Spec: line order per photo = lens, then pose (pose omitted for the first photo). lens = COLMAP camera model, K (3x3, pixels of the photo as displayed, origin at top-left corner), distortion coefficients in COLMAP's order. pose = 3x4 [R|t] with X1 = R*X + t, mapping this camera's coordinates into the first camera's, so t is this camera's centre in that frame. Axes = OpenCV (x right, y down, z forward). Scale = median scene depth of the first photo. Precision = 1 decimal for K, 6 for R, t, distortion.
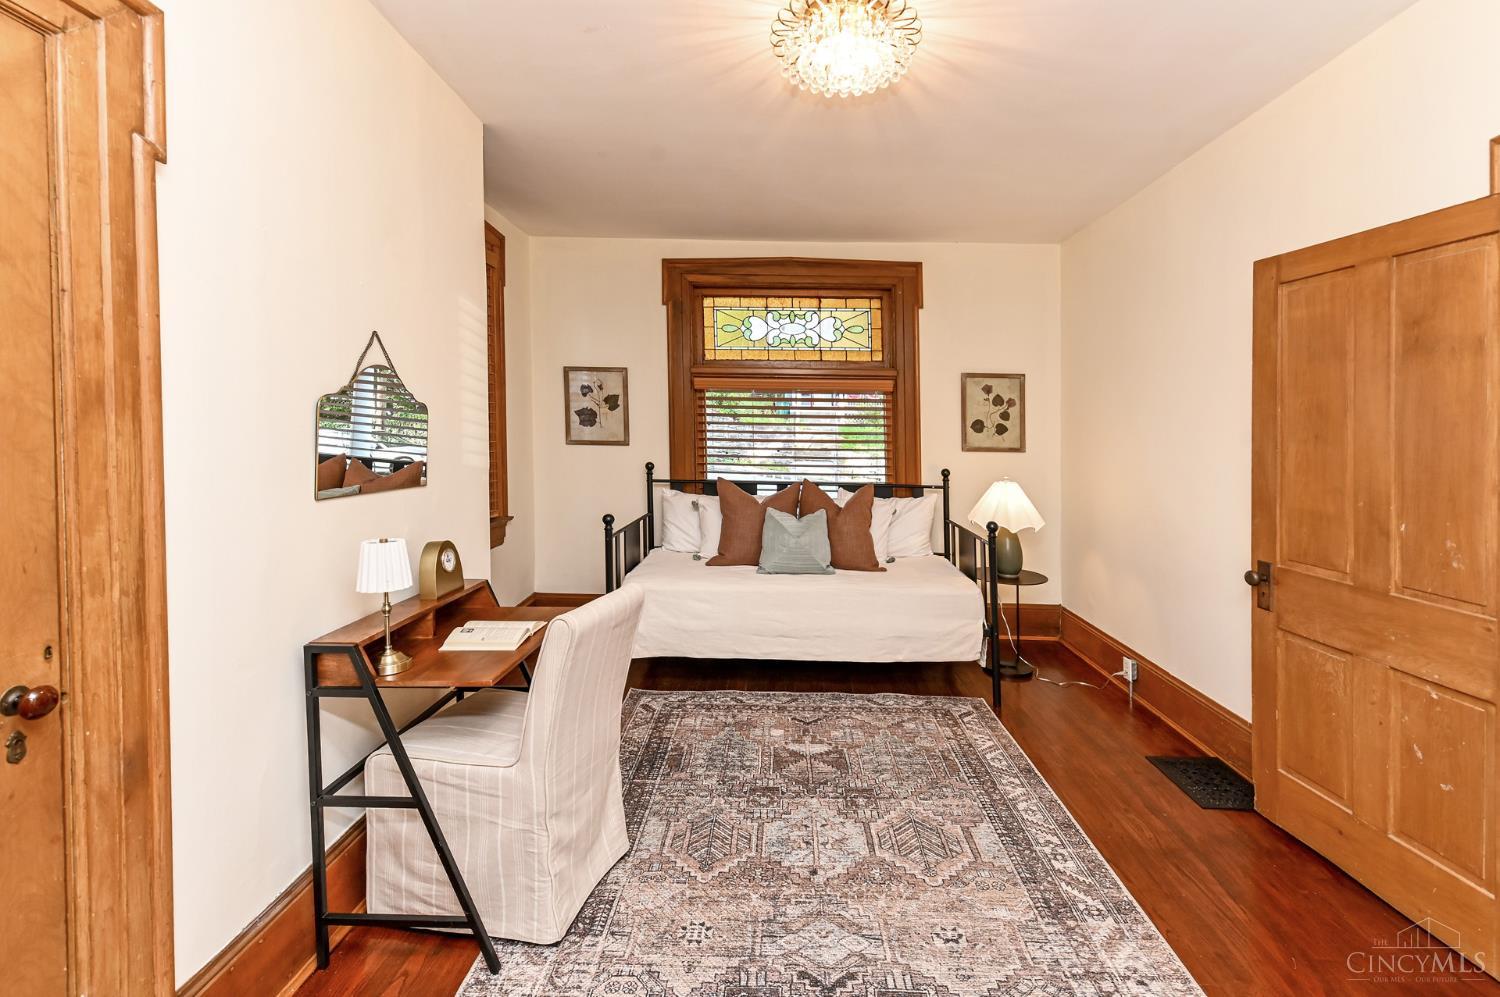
lens RADIAL K [[676.2, 0, 776.2], [0, 676.2, 428.4], [0, 0, 1]] dist [-0.006586, -0.006859]
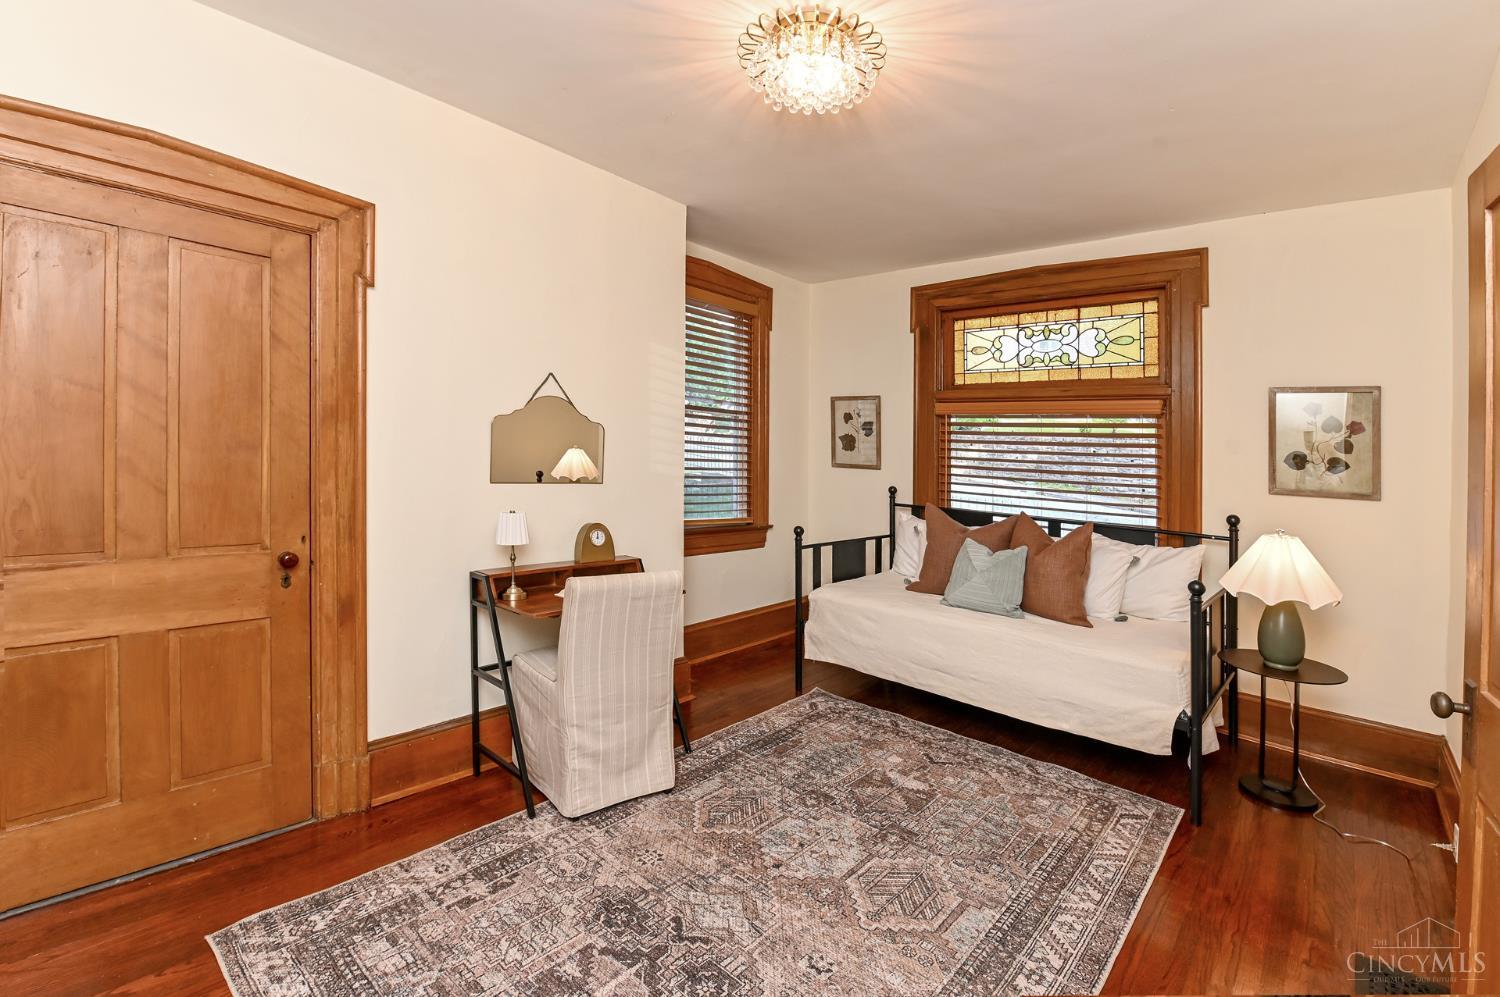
lens RADIAL K [[676.2, 0, 760.1], [0, 676.2, 462.8], [0, 0, 1]] dist [-0.006586, -0.006859]
pose [[0.764295, 0.029090, -0.644210, 0.412041], [-0.030432, 0.999496, 0.009028, 0.013812], [0.644148, 0.012704, 0.764796, 0.101486]]
